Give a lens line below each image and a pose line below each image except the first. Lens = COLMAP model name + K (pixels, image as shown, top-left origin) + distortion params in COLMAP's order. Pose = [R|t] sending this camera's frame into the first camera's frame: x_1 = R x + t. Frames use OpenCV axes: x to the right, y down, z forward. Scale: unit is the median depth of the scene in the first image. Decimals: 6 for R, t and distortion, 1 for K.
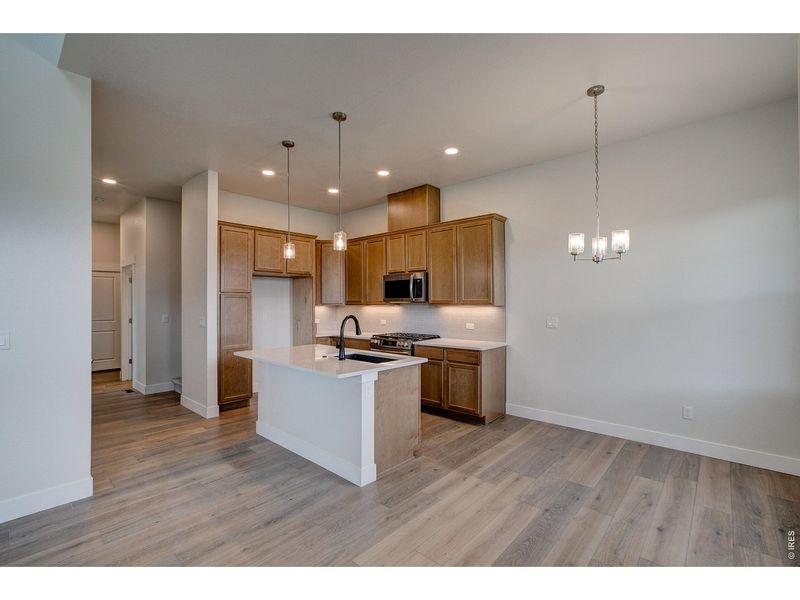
lens RADIAL K [[365.4, 0, 397.1], [0, 365.4, 301.6], [0, 0, 1]] dist [-0.040319, 0.020969]
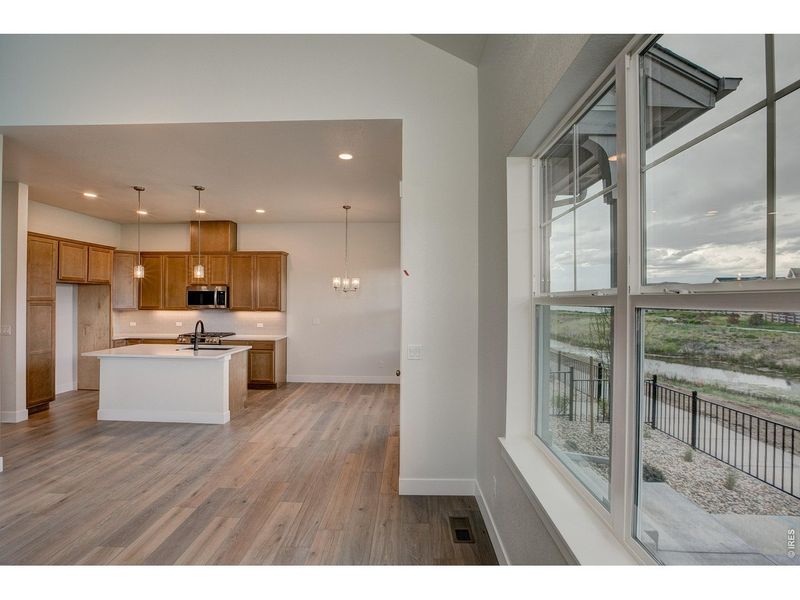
lens RADIAL K [[365.4, 0, 397.1], [0, 365.4, 301.6], [0, 0, 1]] dist [-0.040319, 0.020969]
pose [[0.759299, 0.008356, 0.650688, -0.357702], [-0.012496, 0.999920, 0.001742, -0.038521], [-0.650622, -0.009453, 0.759343, -0.477541]]
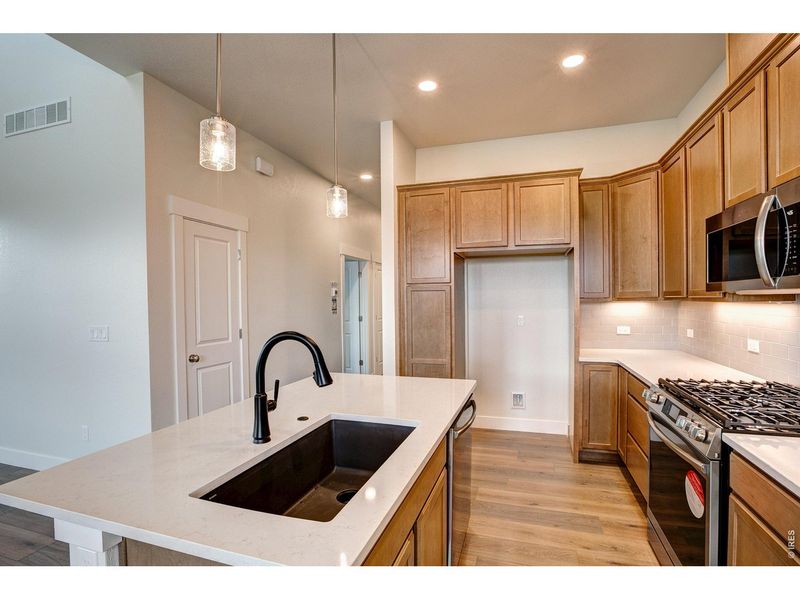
lens RADIAL K [[377.3, 0, 420.3], [0, 377.3, 306.0], [0, 0, 1]] dist [-0.024487, 0.000042]
pose [[0.433703, 0.012508, -0.900969, 0.214256], [0.015037, 0.999664, 0.021116, 0.002389], [0.900931, -0.022706, 0.433369, 0.710194]]
